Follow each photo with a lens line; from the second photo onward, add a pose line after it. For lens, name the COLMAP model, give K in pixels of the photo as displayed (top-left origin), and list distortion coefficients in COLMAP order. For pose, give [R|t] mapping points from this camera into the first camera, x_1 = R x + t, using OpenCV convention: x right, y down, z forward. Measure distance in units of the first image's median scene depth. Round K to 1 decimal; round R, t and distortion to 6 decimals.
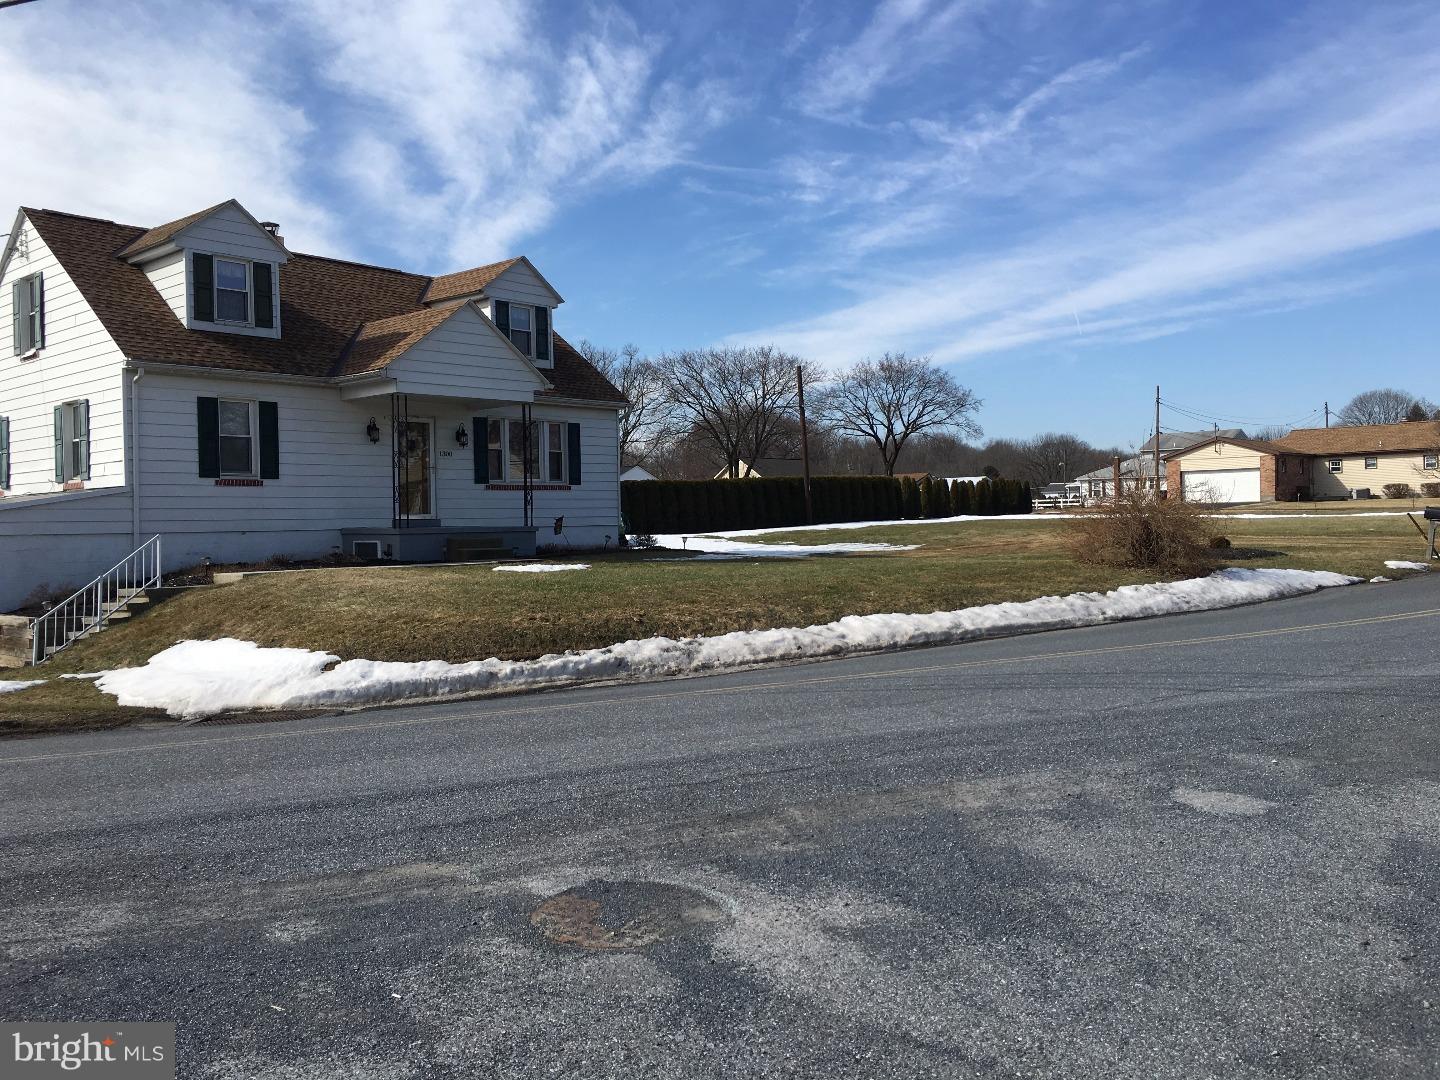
lens RADIAL K [[1217.8, 0, 720.0], [0, 1217.8, 540.0], [0, 0, 1]] dist [0.060206, -0.004958]
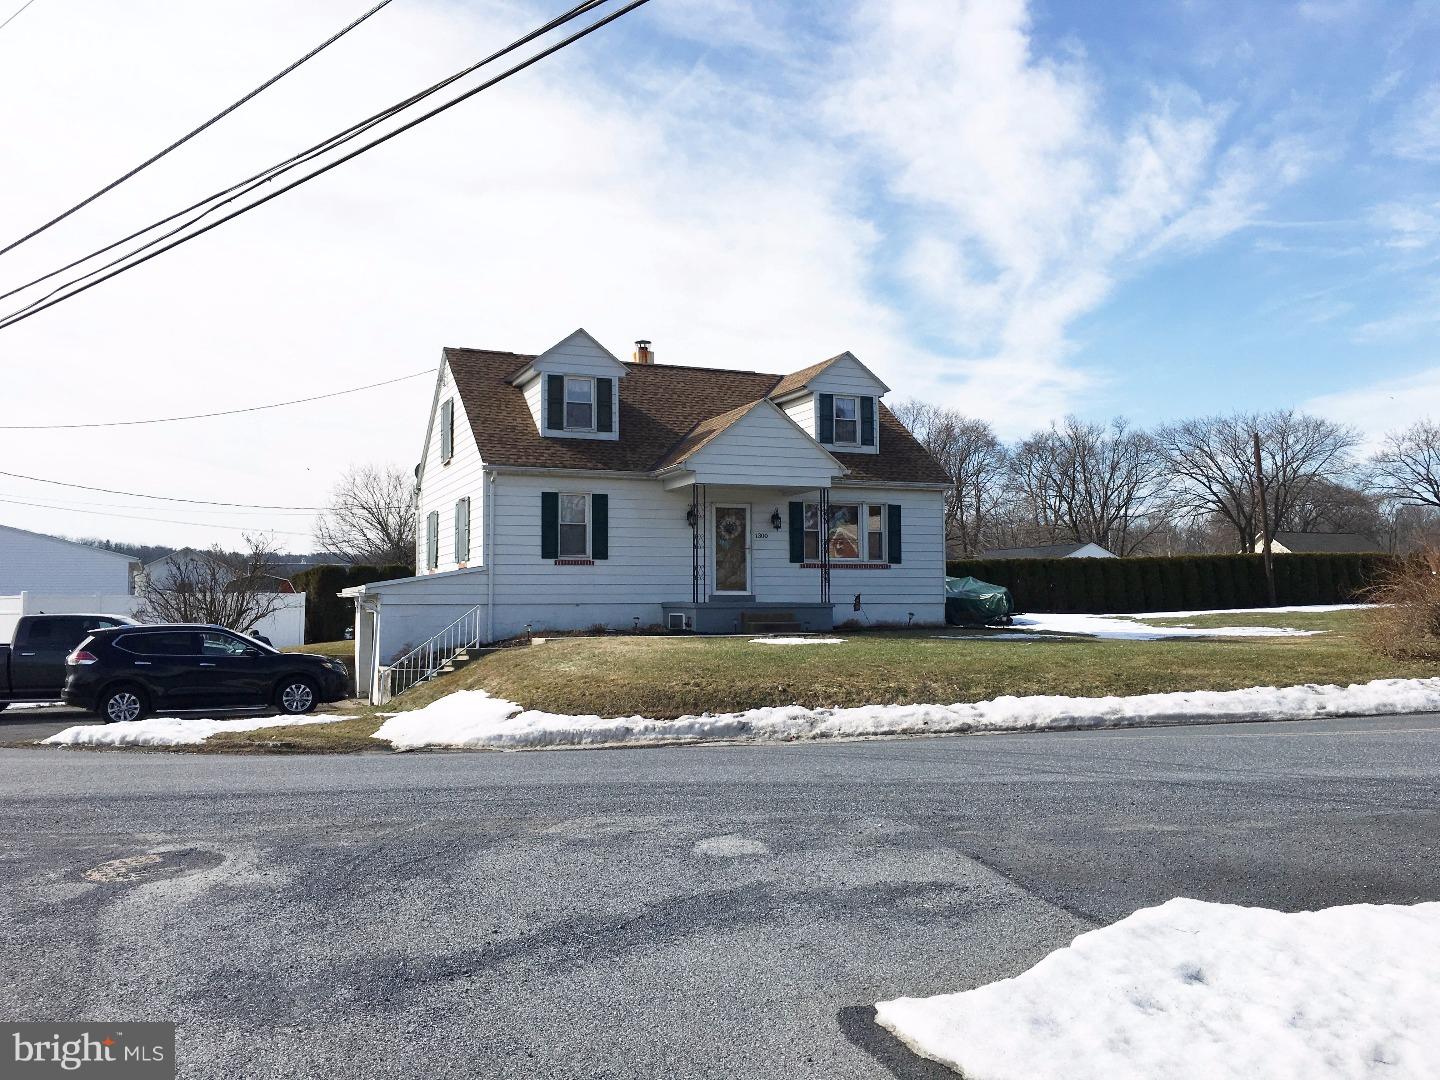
lens RADIAL K [[1217.8, 0, 720.0], [0, 1217.8, 540.0], [0, 0, 1]] dist [0.060206, -0.004958]
pose [[0.909509, -0.007999, -0.415606, 0.226841], [-0.018162, 0.998095, -0.058955, -0.001531], [0.415286, 0.061169, 0.907632, -0.013606]]
